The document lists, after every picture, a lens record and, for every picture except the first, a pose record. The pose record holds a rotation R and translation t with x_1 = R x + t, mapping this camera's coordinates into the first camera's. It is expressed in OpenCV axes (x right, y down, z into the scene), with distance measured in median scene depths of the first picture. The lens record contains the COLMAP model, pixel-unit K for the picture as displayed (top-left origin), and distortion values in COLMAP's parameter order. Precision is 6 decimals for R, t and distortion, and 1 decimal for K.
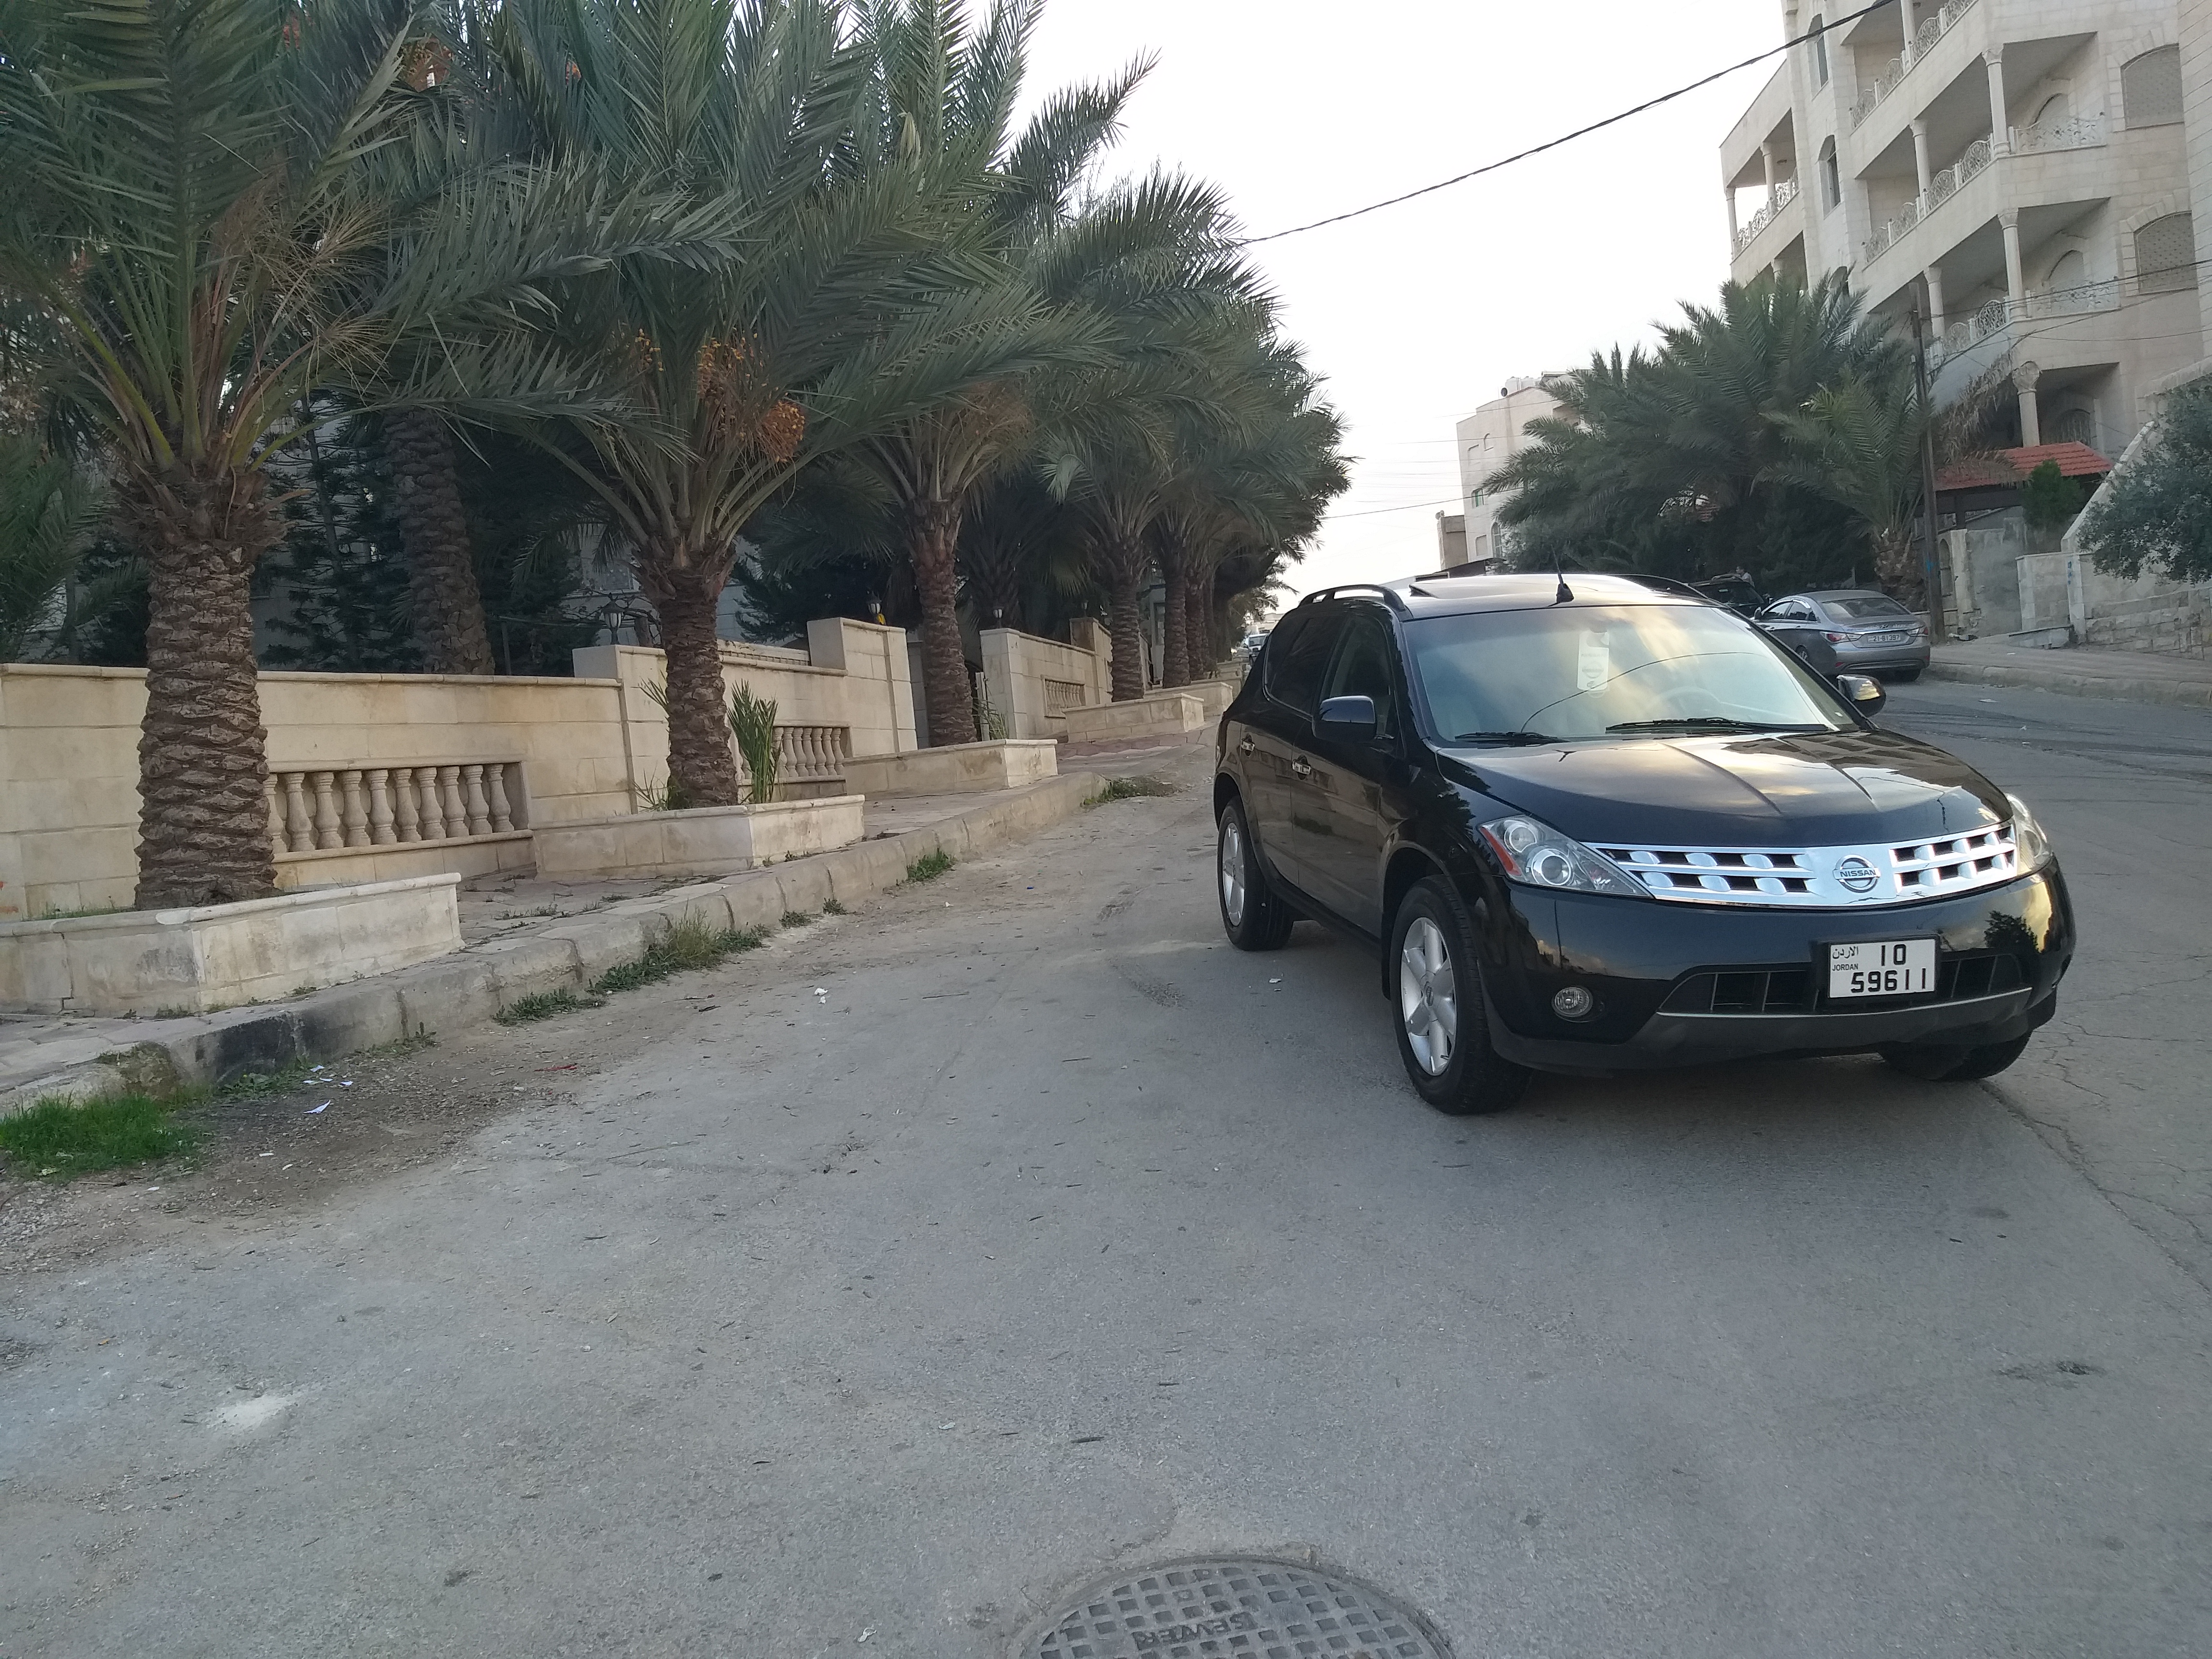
lens RADIAL K [[1670.2, 0, 1106.5], [0, 1670.2, 838.3], [0, 0, 1]] dist [-0.005036, 0.001553]
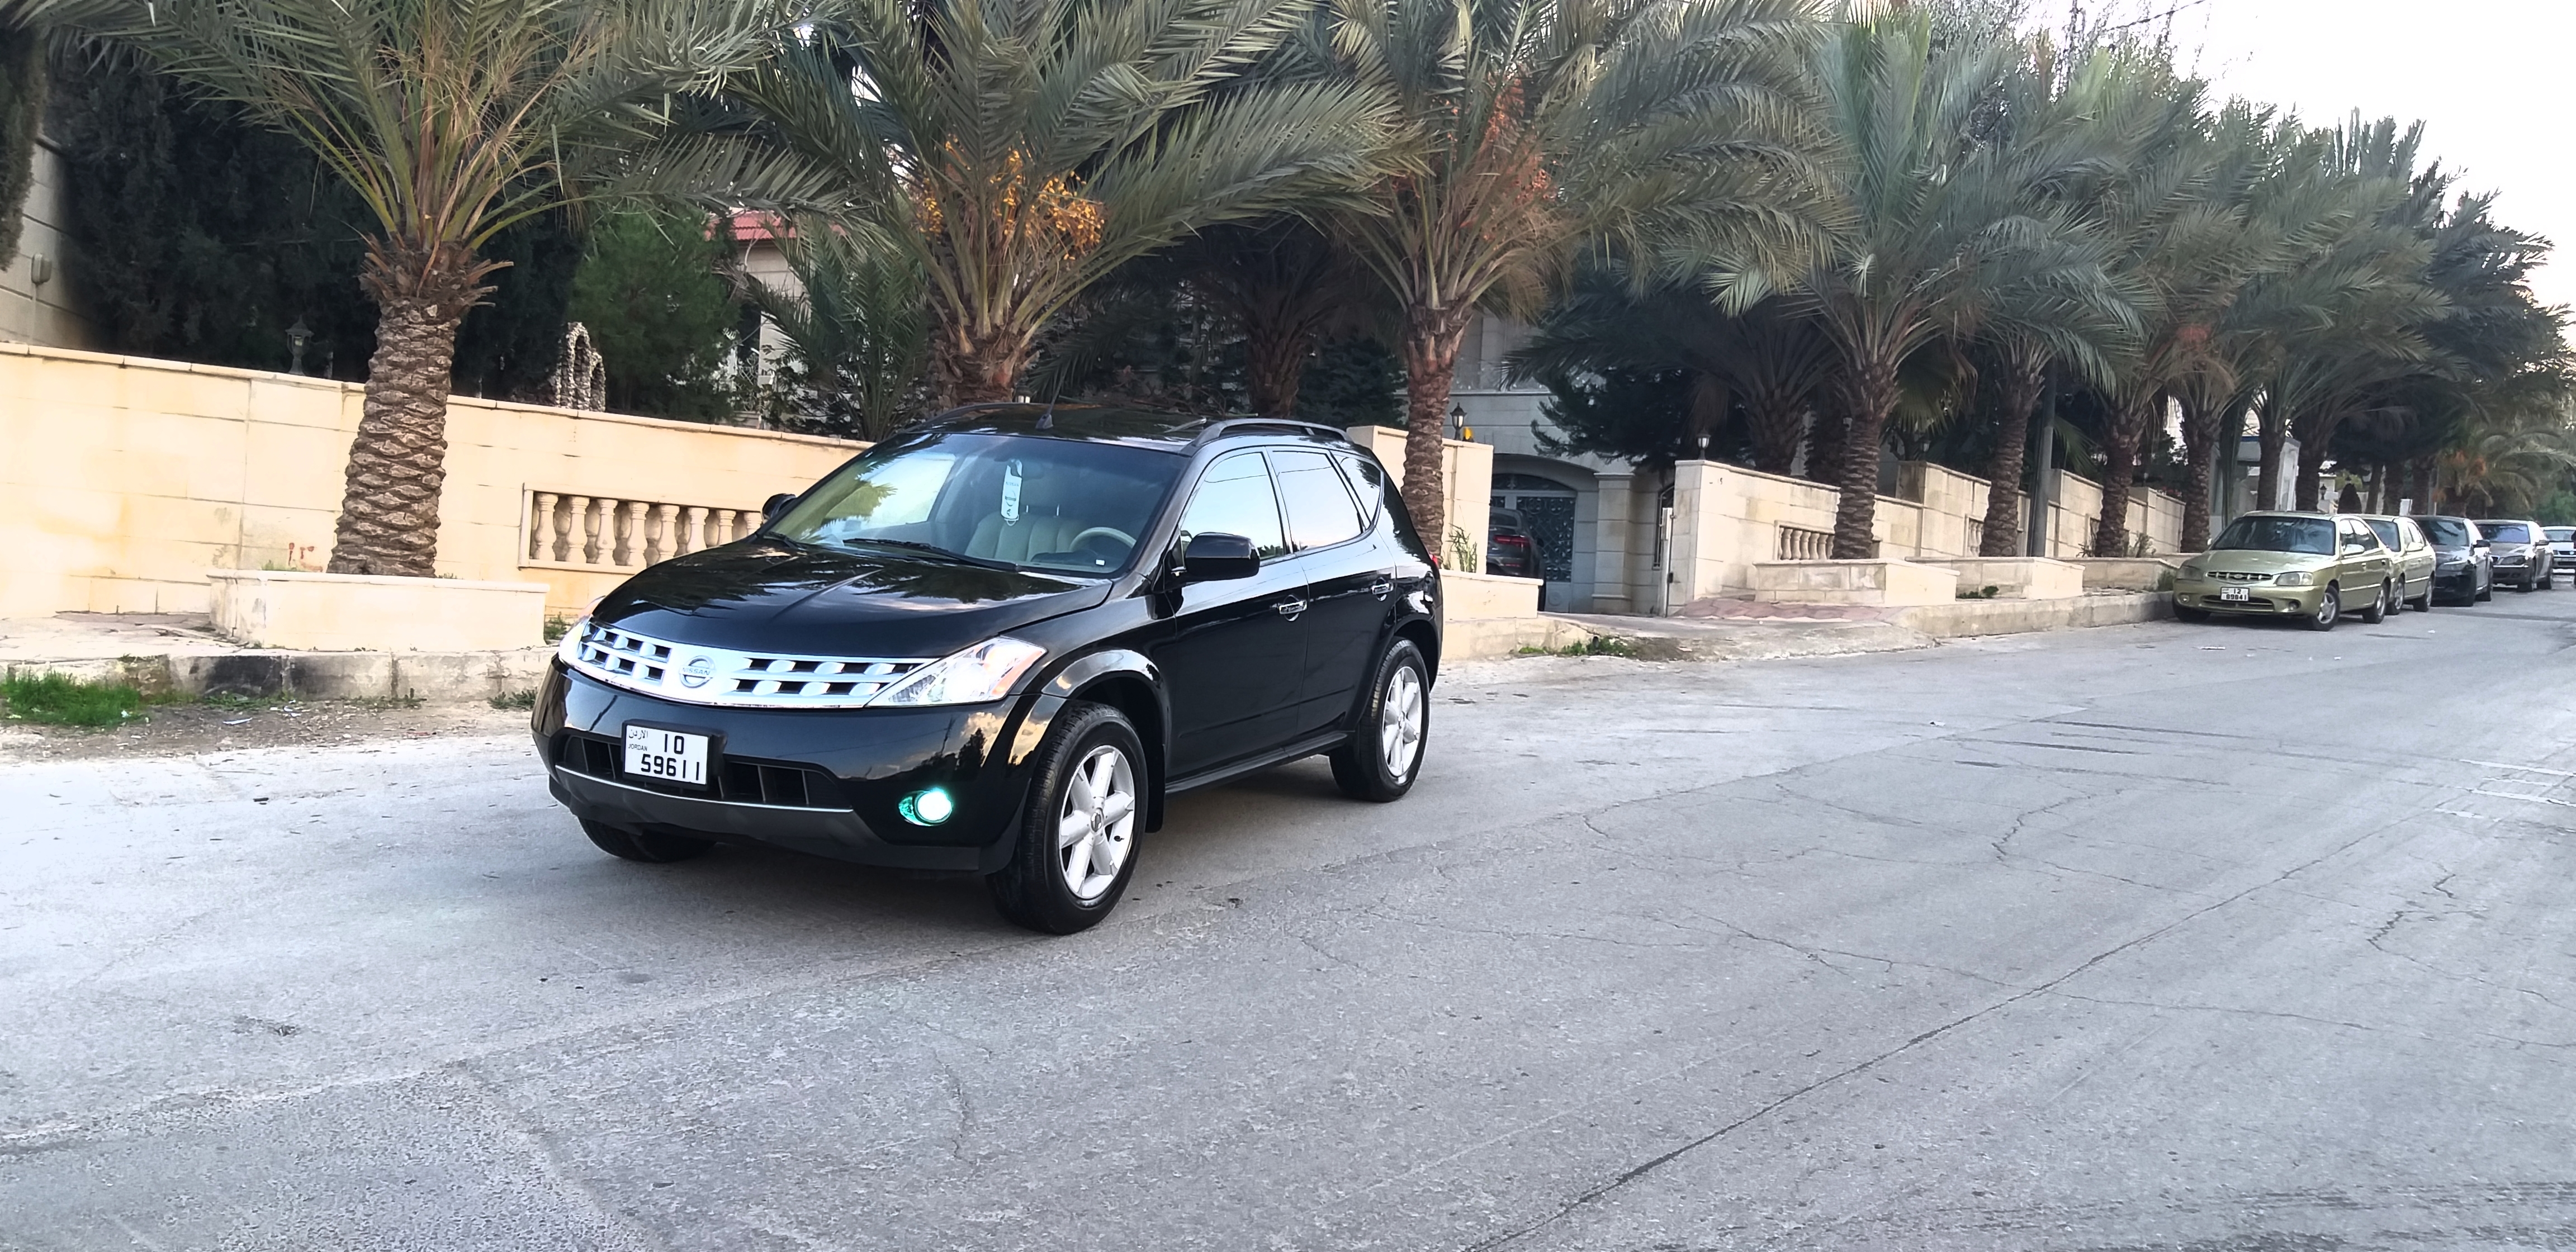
lens RADIAL K [[1995.1, 0, 1287.4], [0, 1995.1, 637.5], [0, 0, 1]] dist [0.054219, -0.010352]
pose [[0.849020, 0.142018, -0.508916, 0.858861], [-0.156464, 0.987576, 0.014565, -0.048943], [0.504662, 0.067261, 0.860693, 0.025094]]
